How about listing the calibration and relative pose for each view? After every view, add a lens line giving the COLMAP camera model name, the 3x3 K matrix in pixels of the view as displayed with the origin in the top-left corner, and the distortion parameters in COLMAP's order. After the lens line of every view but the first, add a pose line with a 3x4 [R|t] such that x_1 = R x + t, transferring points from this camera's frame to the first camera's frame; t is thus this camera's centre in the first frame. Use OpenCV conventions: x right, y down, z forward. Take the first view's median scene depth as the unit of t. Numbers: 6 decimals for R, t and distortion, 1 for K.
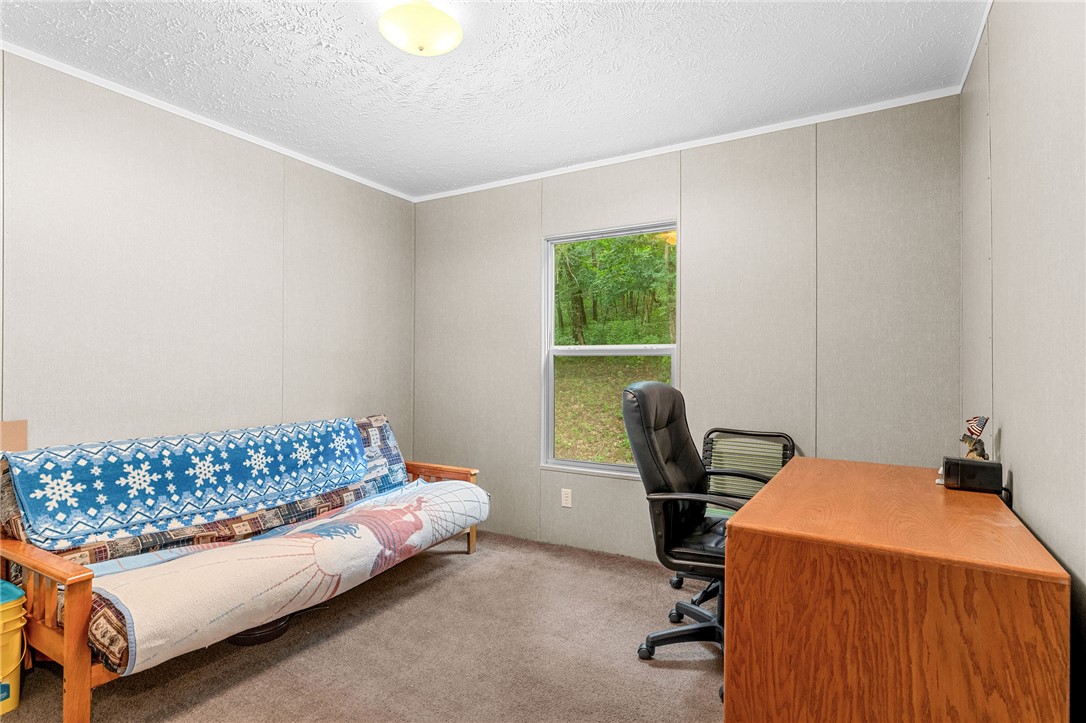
lens RADIAL K [[540.6, 0, 543.0], [0, 540.6, 361.5], [0, 0, 1]] dist [-0.000382, 0.000616]
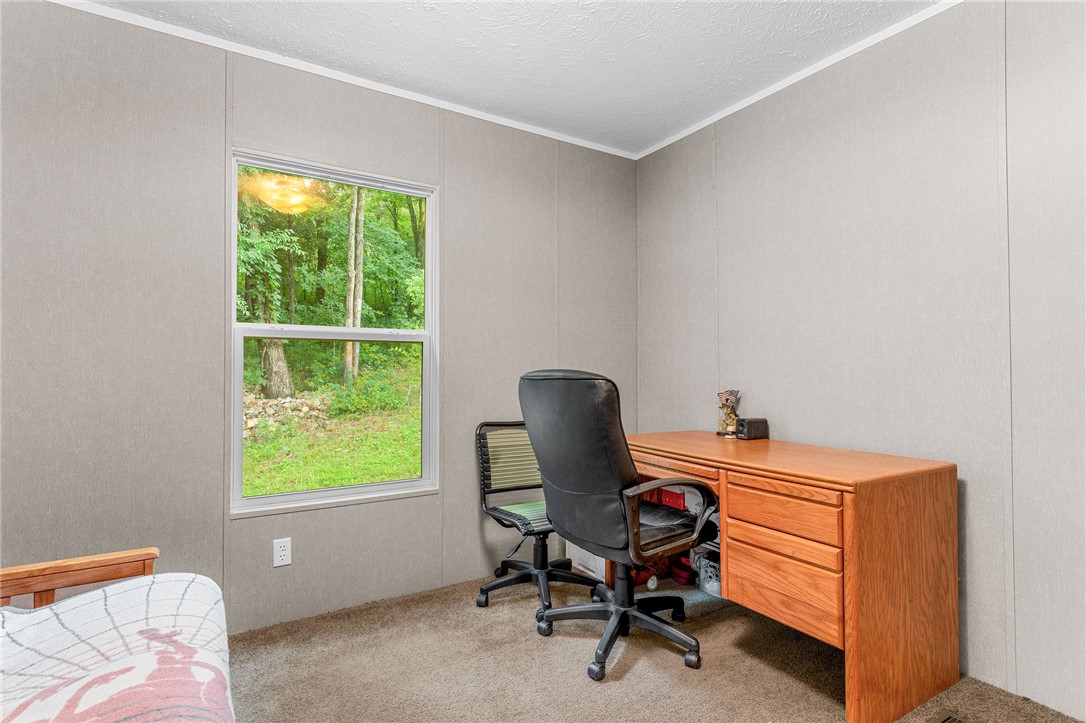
lens RADIAL K [[540.6, 0, 543.0], [0, 540.6, 361.5], [0, 0, 1]] dist [-0.000382, 0.000616]
pose [[0.470114, 0.006832, 0.882579, -0.543976], [-0.007462, 0.999965, -0.003766, 0.024258], [-0.882574, -0.004815, 0.470148, 0.557251]]
